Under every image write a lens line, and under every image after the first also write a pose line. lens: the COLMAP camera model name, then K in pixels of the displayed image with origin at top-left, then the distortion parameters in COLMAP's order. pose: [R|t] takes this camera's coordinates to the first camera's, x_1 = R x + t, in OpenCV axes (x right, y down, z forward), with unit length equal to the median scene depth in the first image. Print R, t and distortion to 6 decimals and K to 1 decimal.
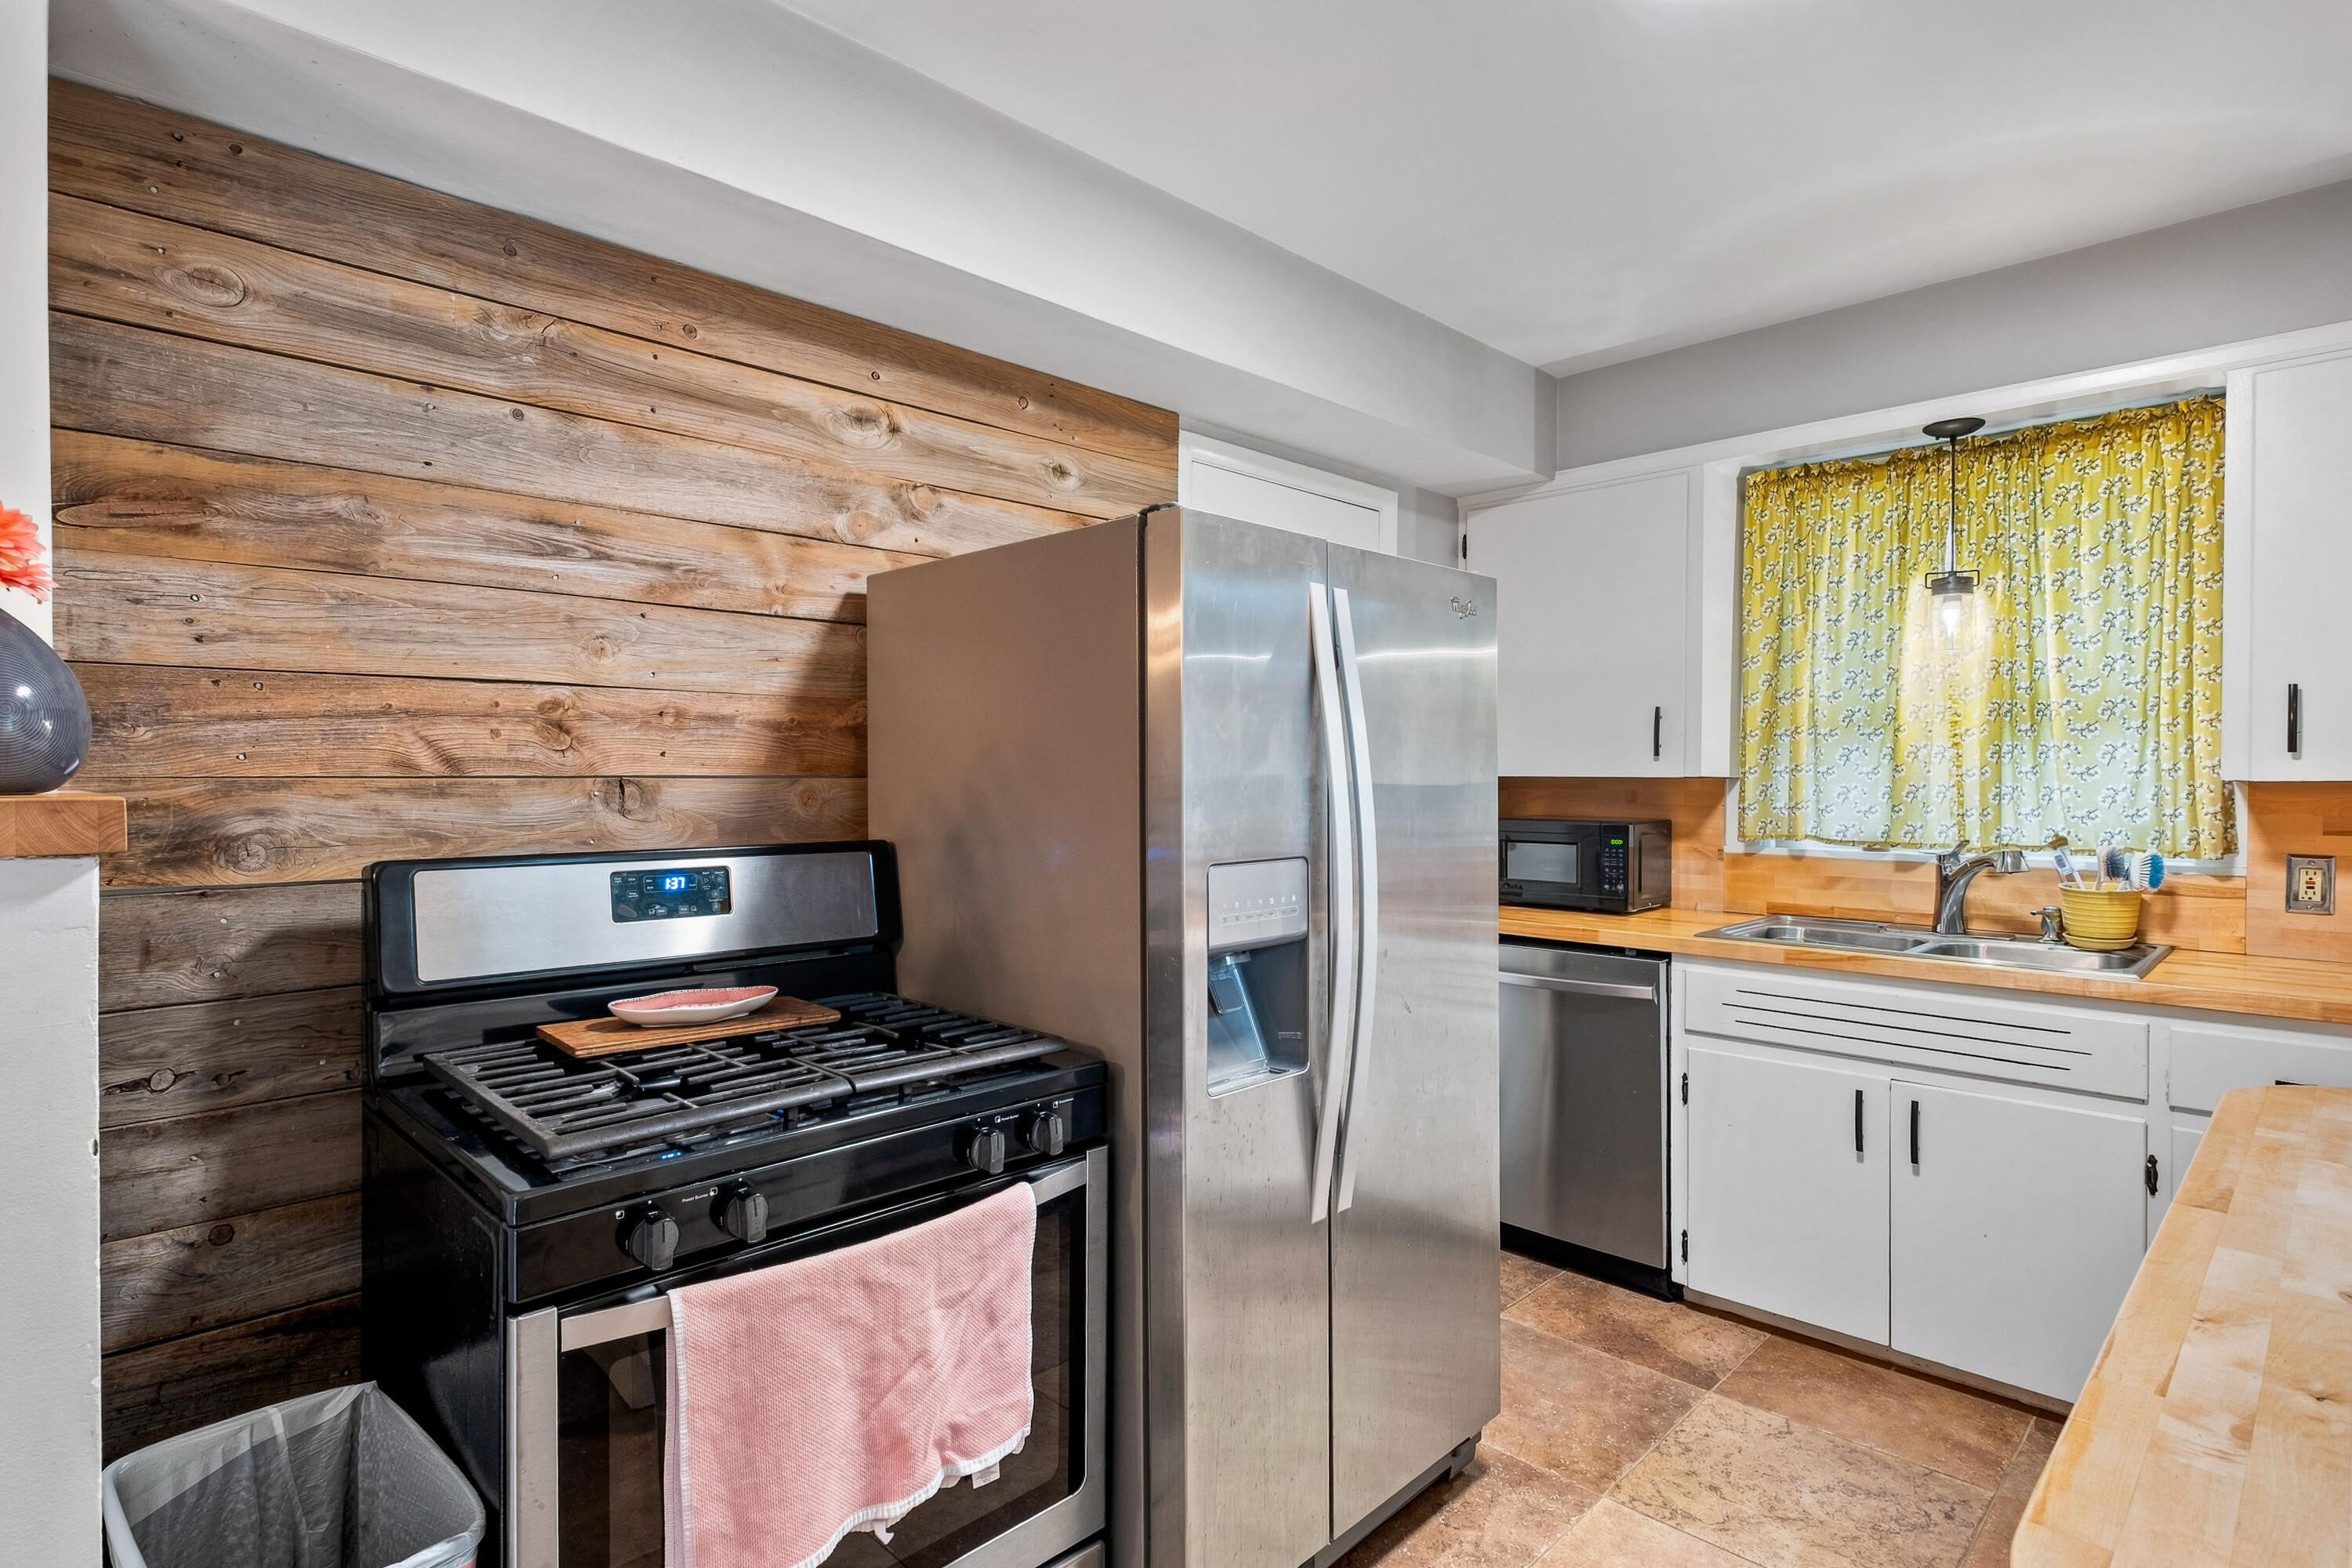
lens RADIAL K [[1174.7, 0, 1179.2], [0, 1174.7, 790.3], [0, 0, 1]] dist [0.001581, -0.003651]
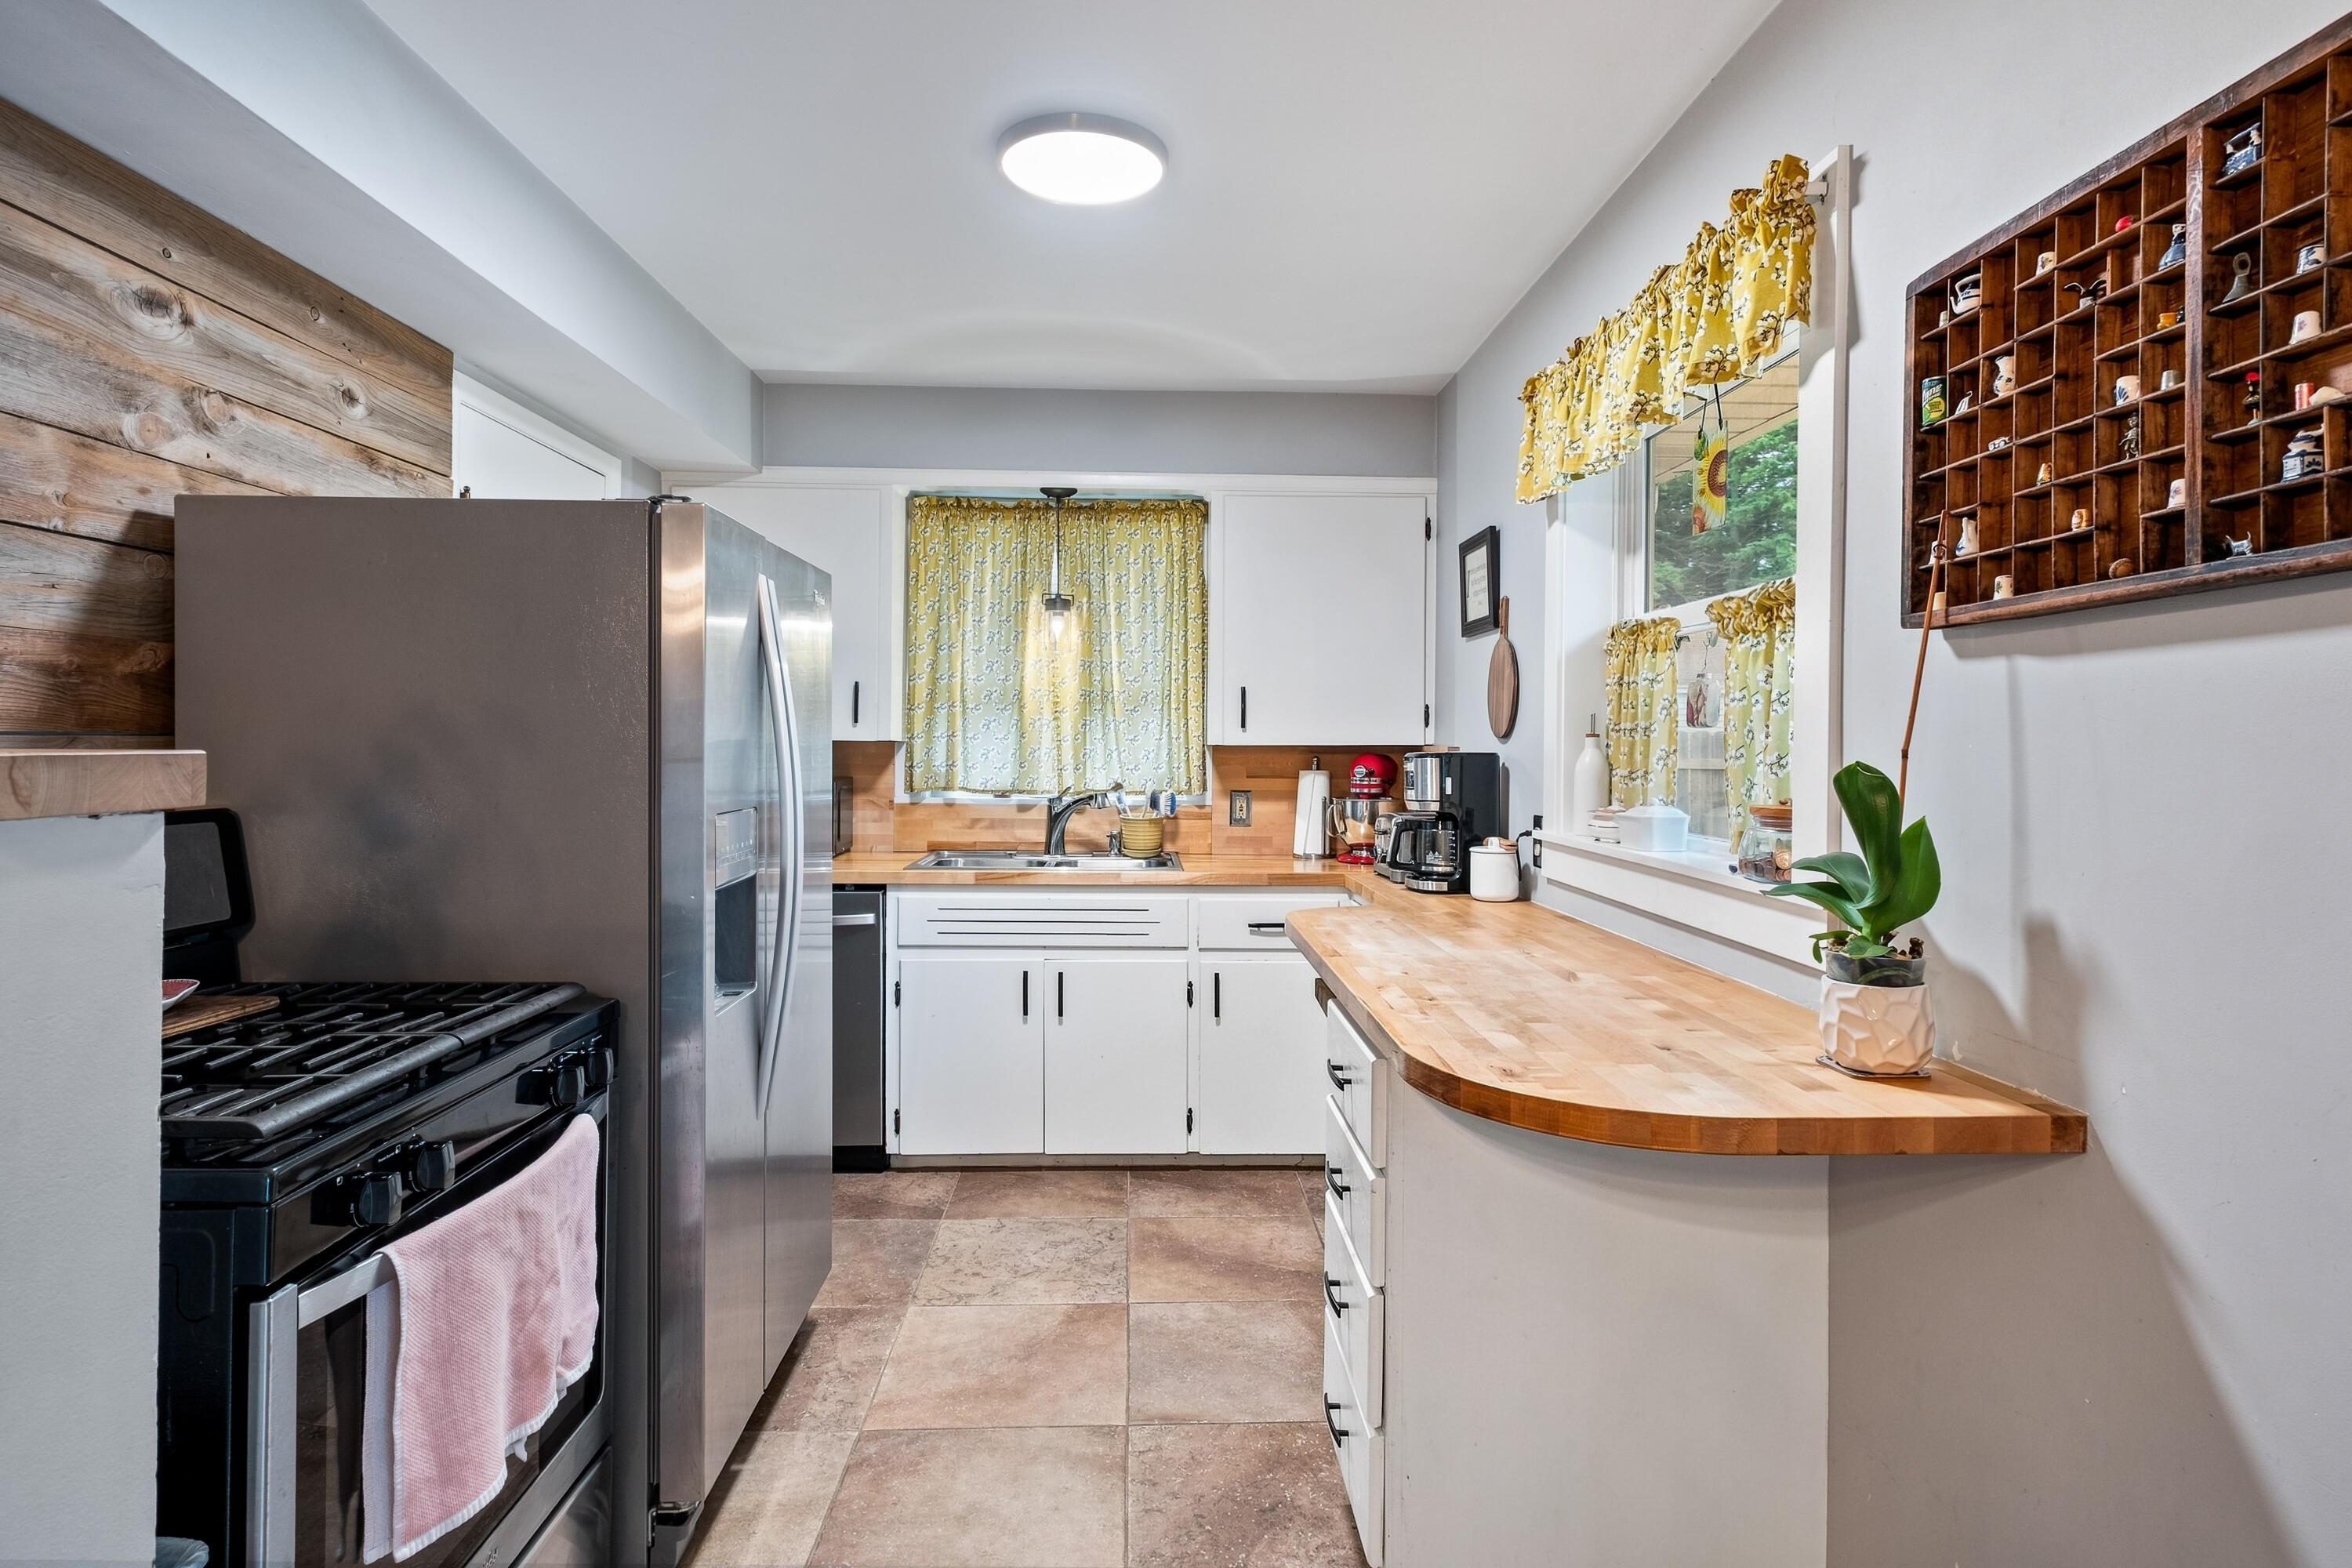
lens RADIAL K [[1226.4, 0, 1164.4], [0, 1226.4, 748.5], [0, 0, 1]] dist [0.004592, -0.000202]
pose [[0.684601, 0.001362, 0.728917, -0.353079], [0.002265, 0.999989, -0.003996, 0.002976], [-0.728915, 0.004387, 0.684591, -0.095945]]
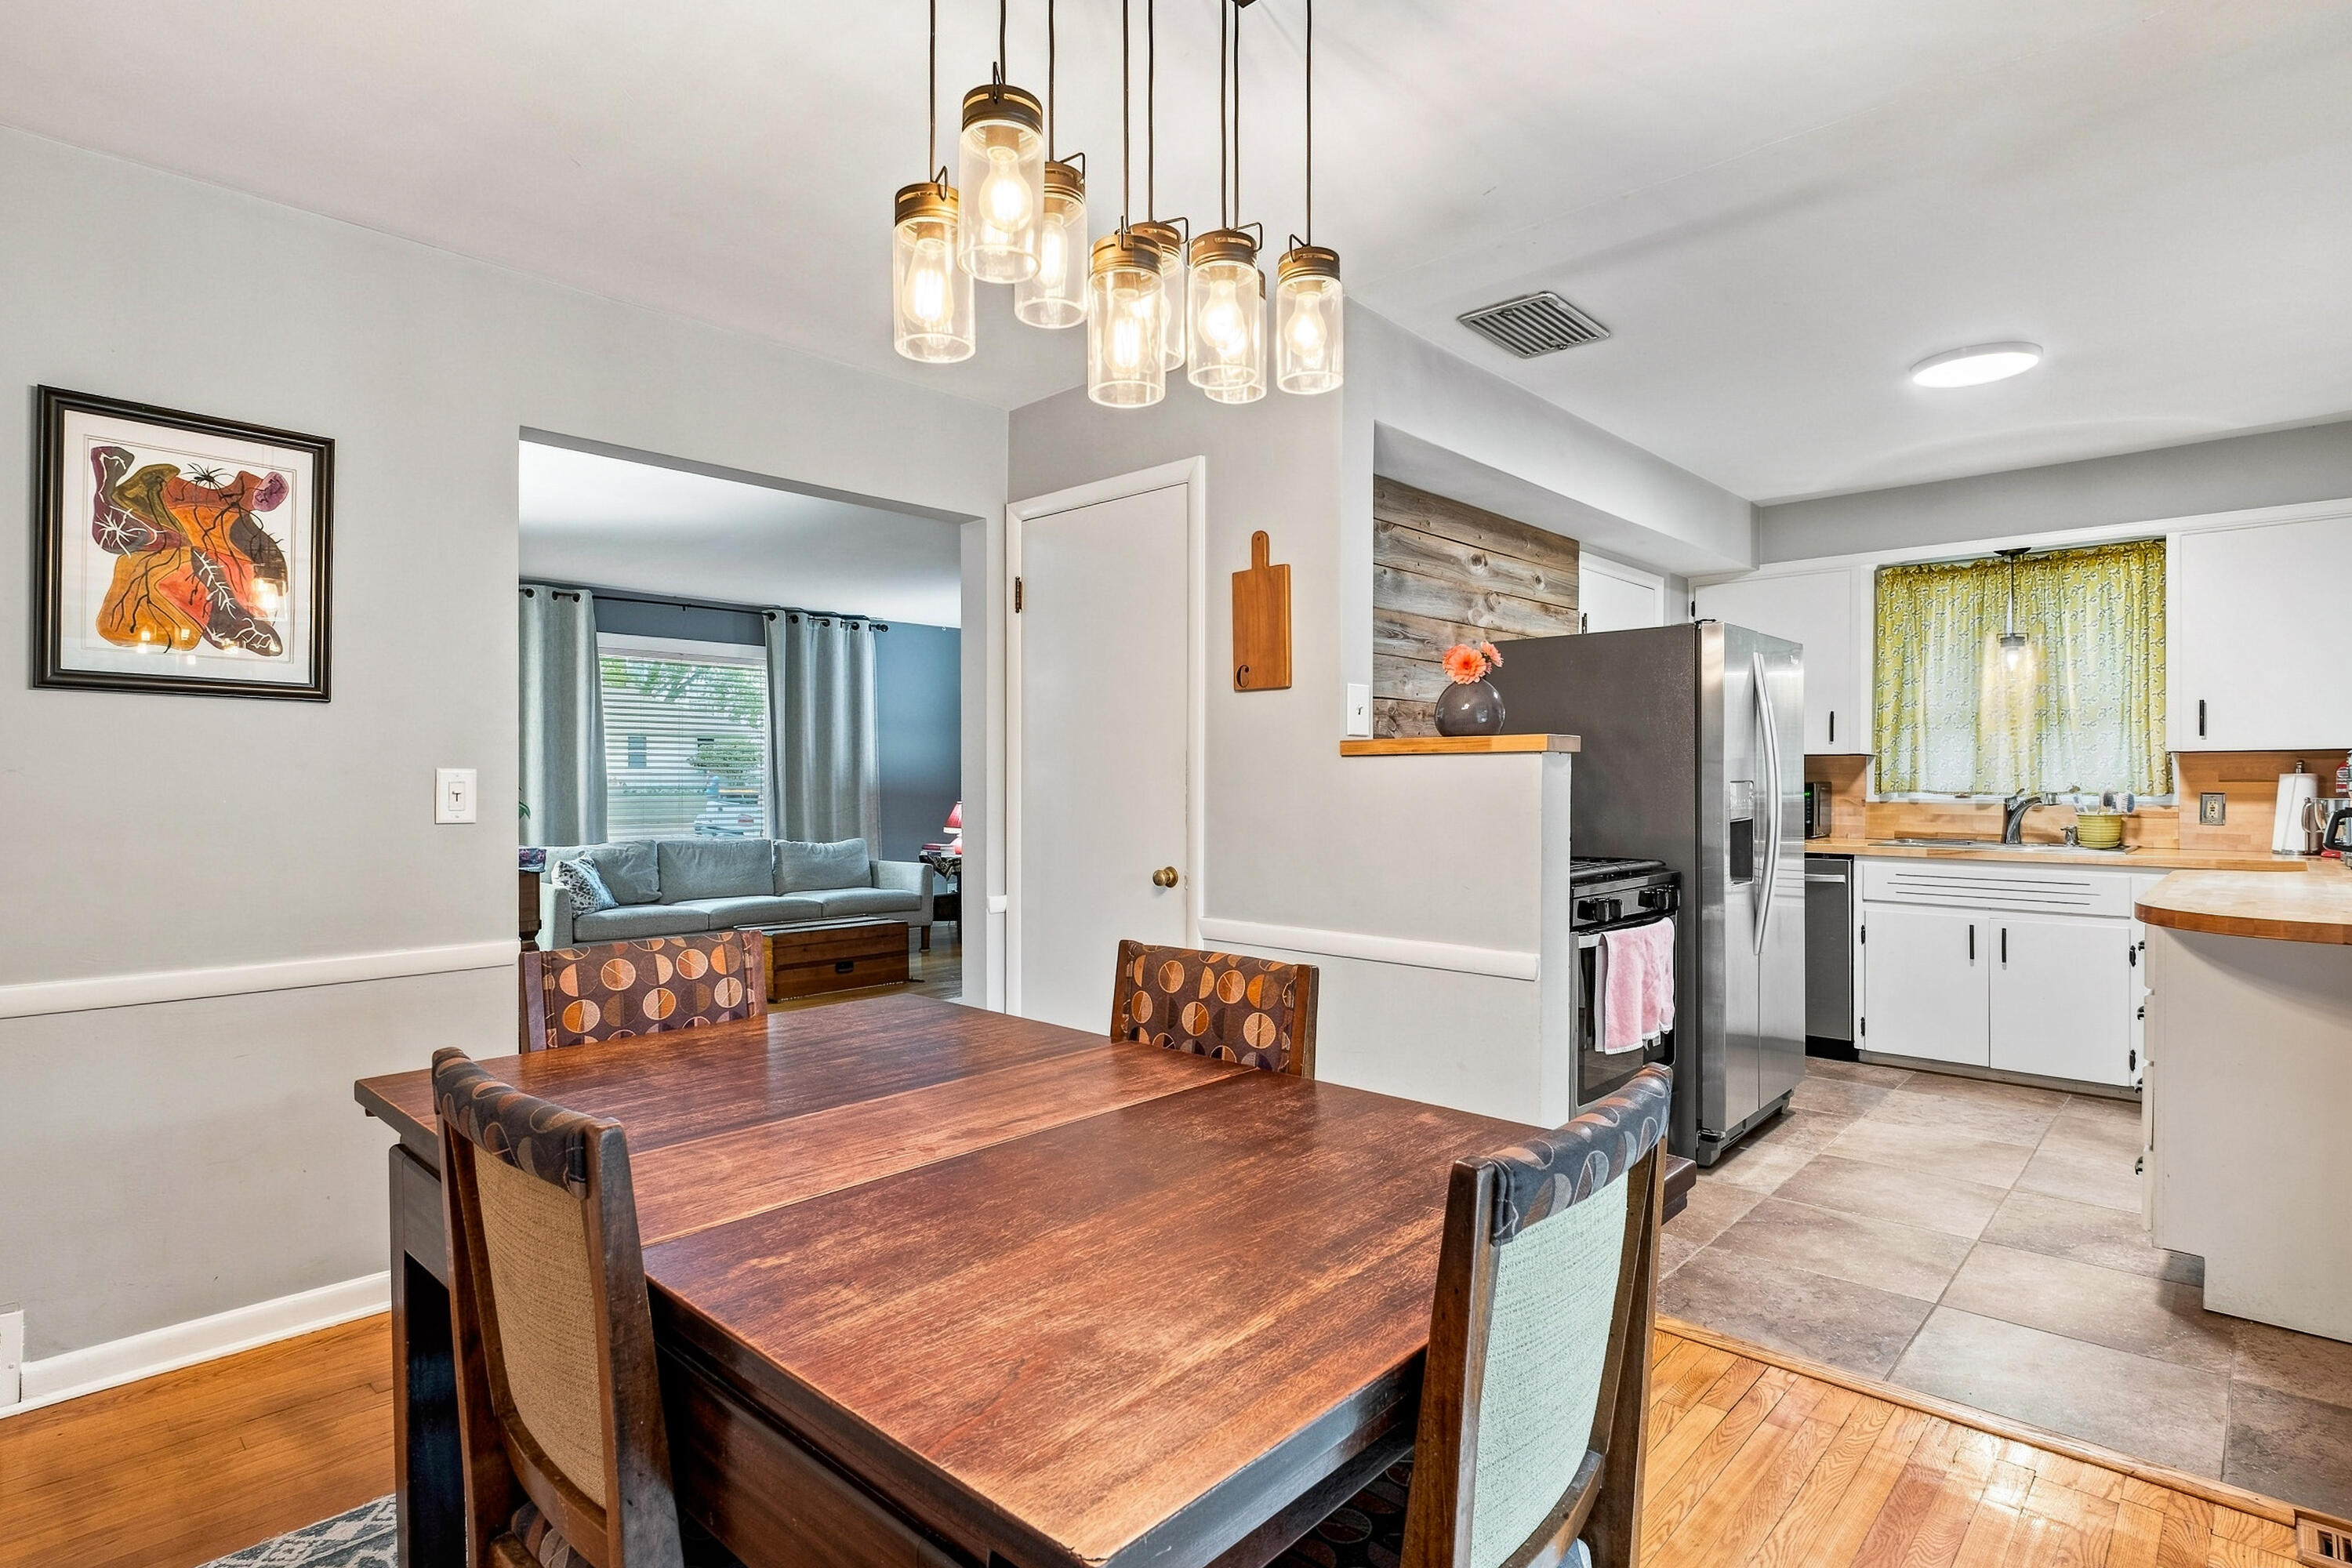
lens RADIAL K [[1174.7, 0, 1187.0], [0, 1174.7, 787.8], [0, 0, 1]] dist [0.001581, -0.003651]
pose [[0.999246, -0.001131, 0.038816, -0.694827], [0.001382, 0.999978, -0.006443, 0.056163], [-0.038808, 0.006492, 0.999226, -0.755956]]
